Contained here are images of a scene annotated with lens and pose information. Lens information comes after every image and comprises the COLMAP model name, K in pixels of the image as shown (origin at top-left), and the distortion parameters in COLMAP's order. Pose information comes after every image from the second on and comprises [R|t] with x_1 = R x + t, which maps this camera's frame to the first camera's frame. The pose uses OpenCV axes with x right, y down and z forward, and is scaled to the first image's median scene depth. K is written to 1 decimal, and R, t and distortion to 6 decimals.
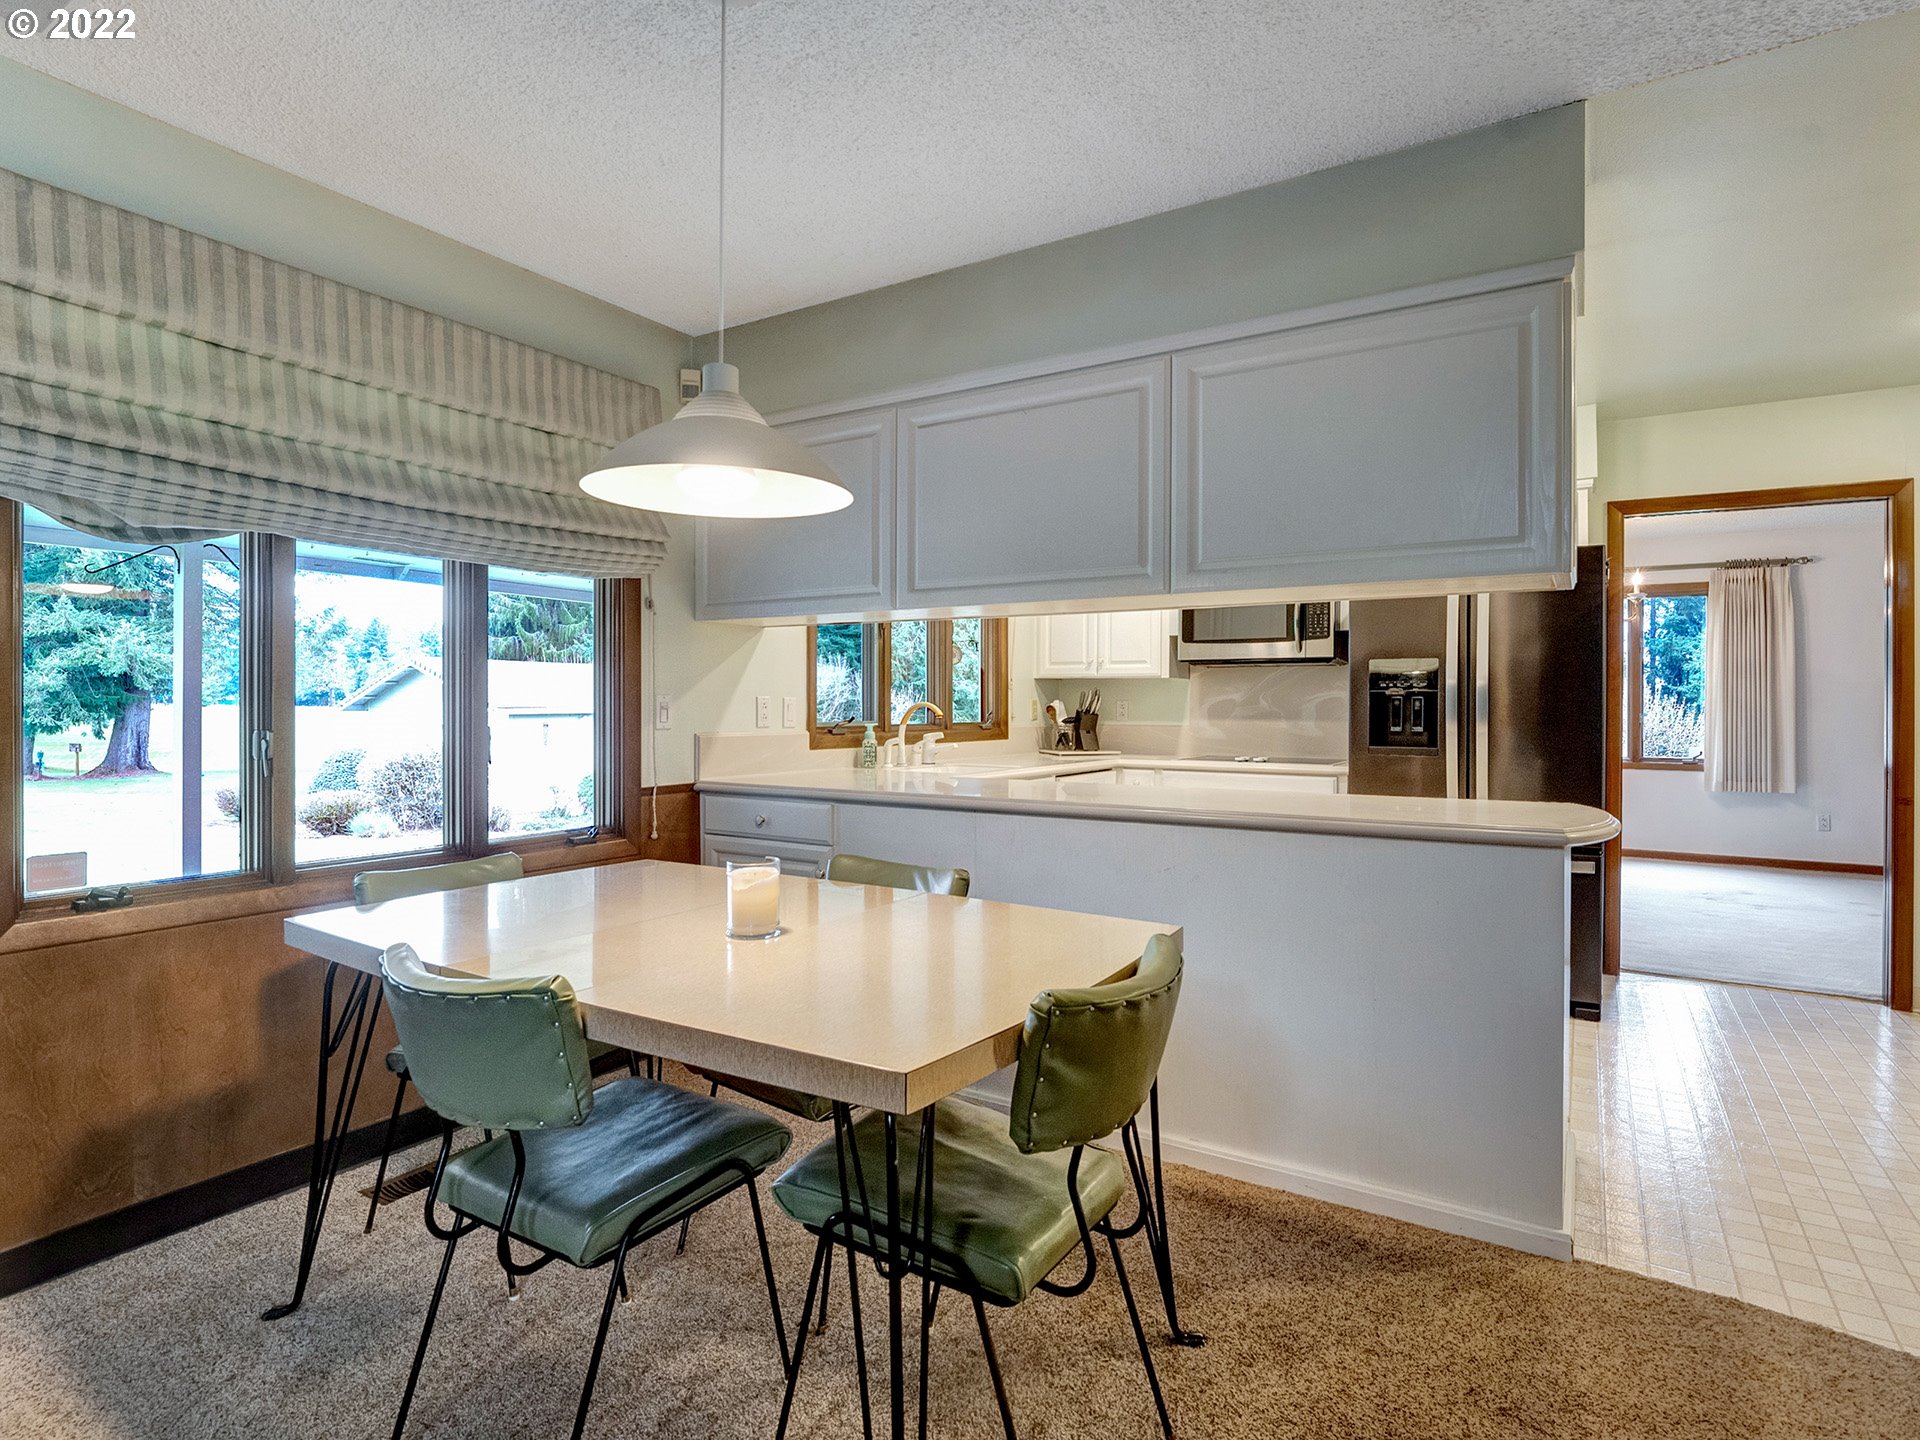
lens RADIAL K [[1030.8, 0, 955.4], [0, 1030.8, 697.2], [0, 0, 1]] dist [-0.027396, -0.000489]
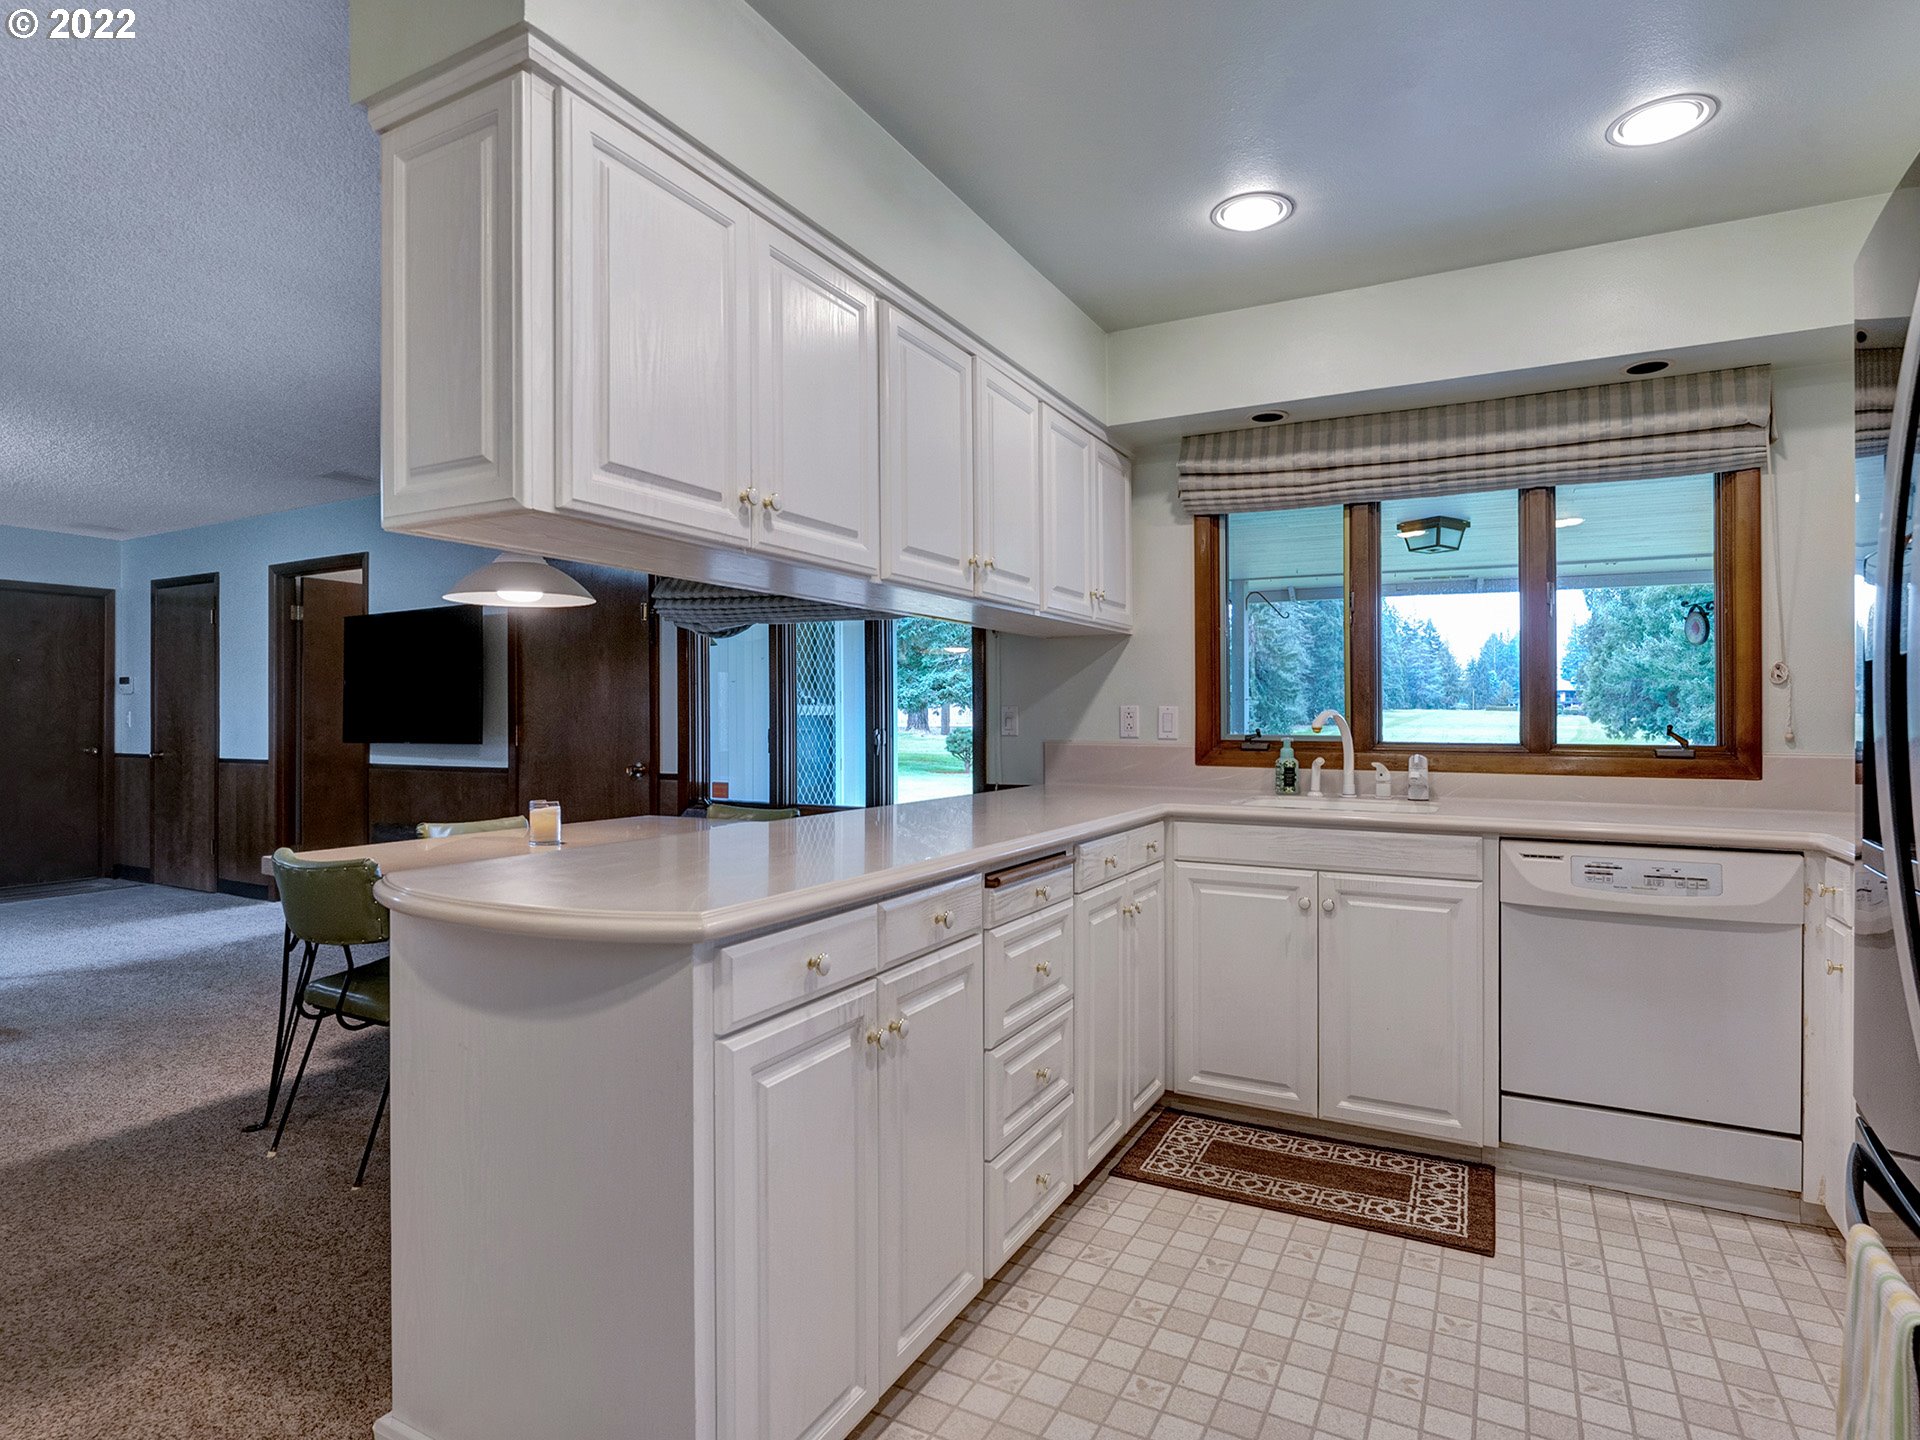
lens RADIAL K [[1035.2, 0, 952.8], [0, 1035.2, 712.4], [0, 0, 1]] dist [-0.007862, -0.002292]
pose [[0.054575, -0.005255, -0.998496, 0.531313], [0.003876, 0.999980, -0.005051, 0.007075], [0.998502, -0.003594, 0.054595, 0.530528]]
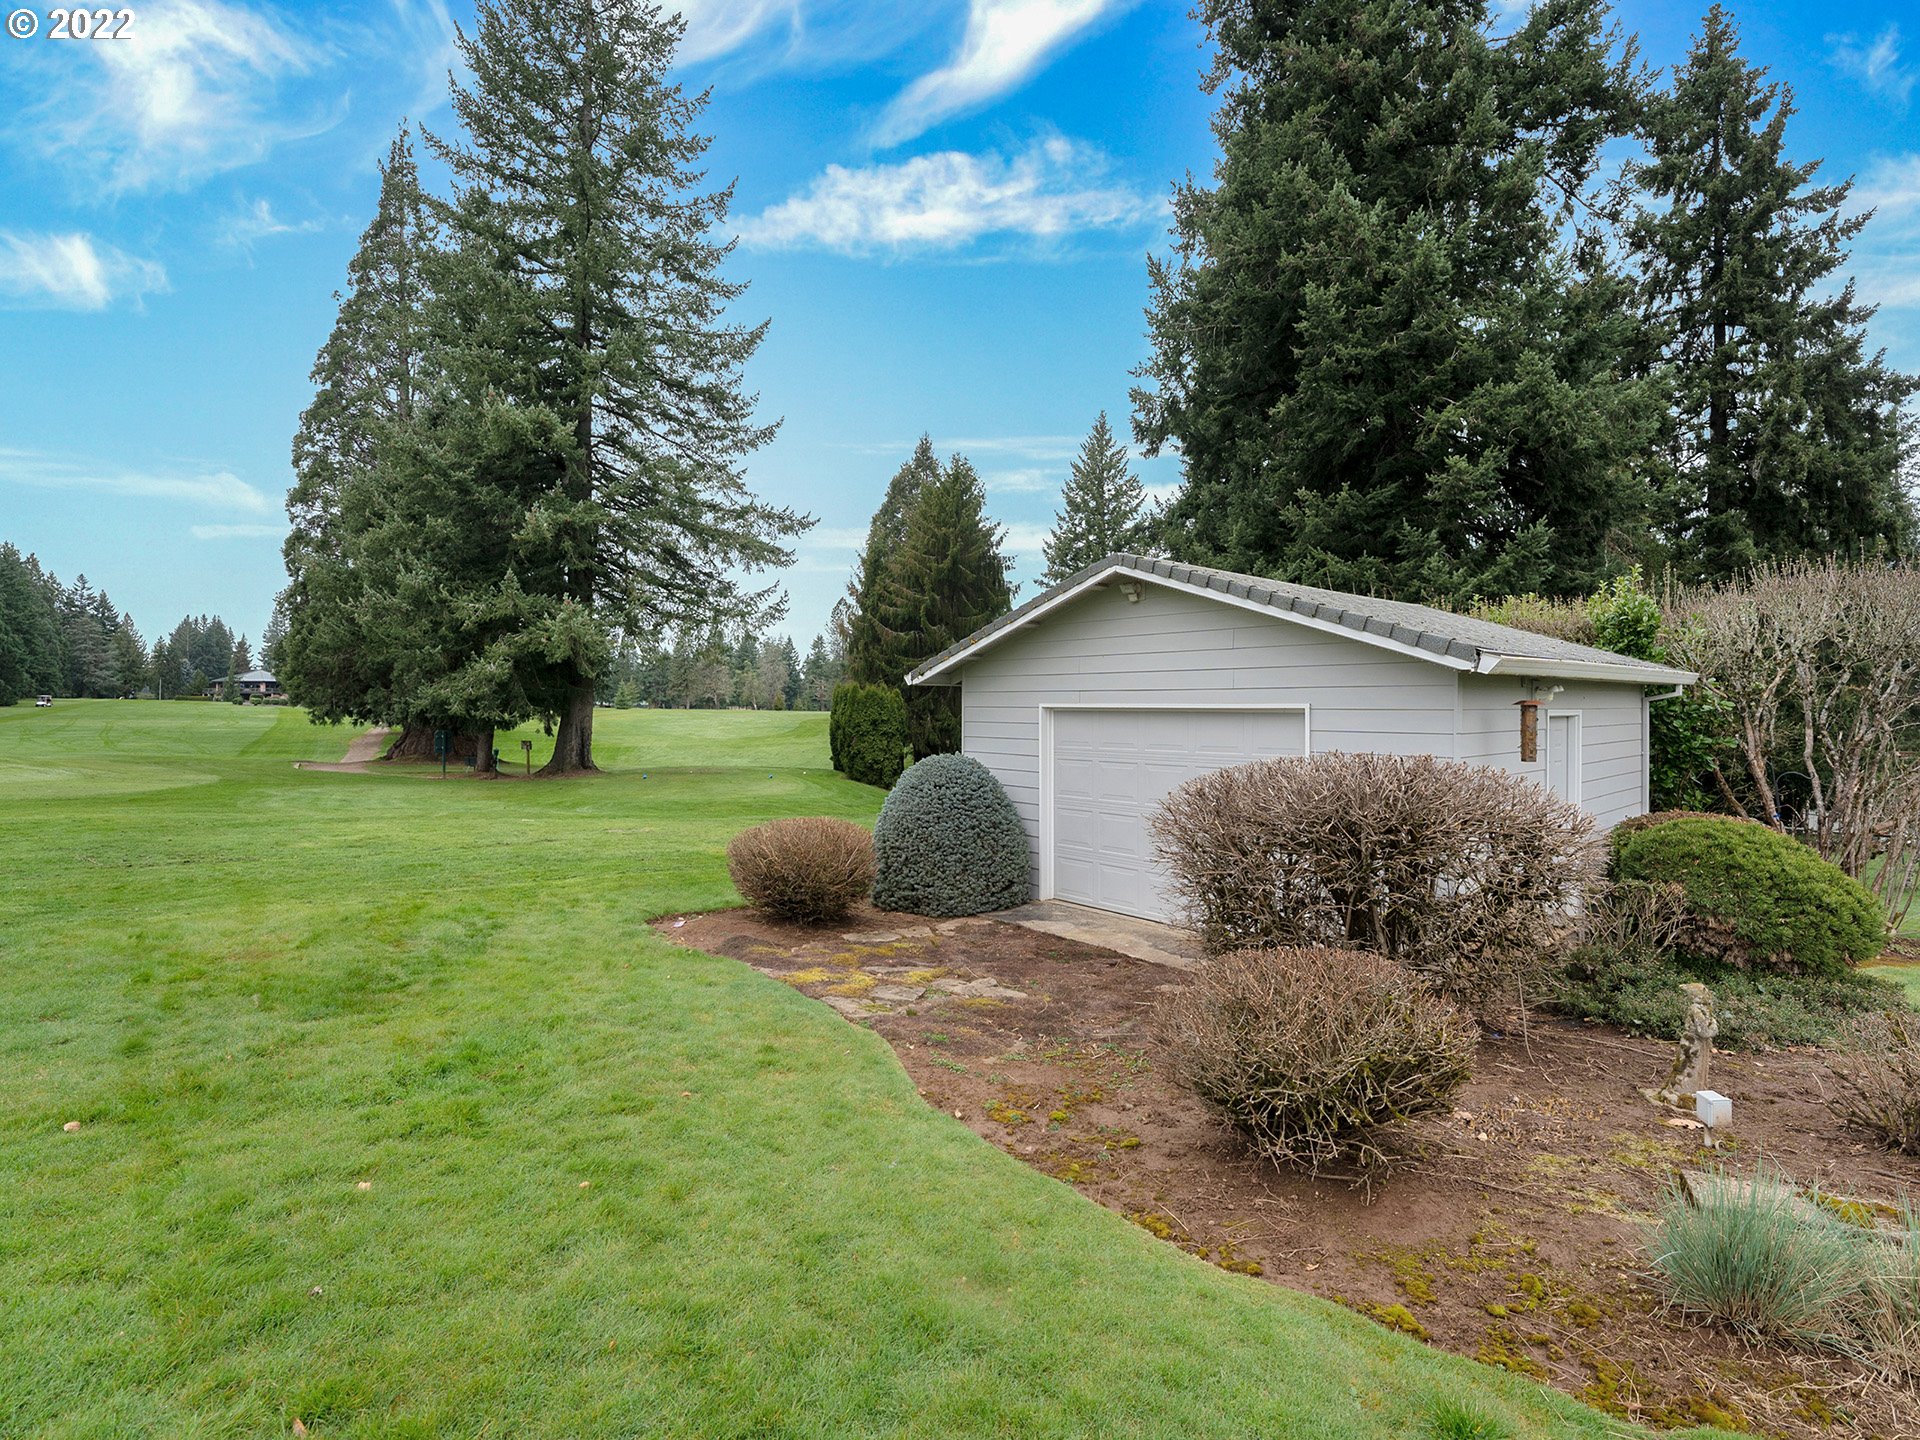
lens RADIAL K [[793.0, 0, 857.1], [0, 793.0, 690.1], [0, 0, 1]] dist [-0.002112, -0.000367]
pose [[0.941343, -0.013106, -0.337198, -1.711637], [0.006388, 0.999759, -0.021026, 0.083027], [0.337392, 0.017639, 0.941199, 2.109133]]
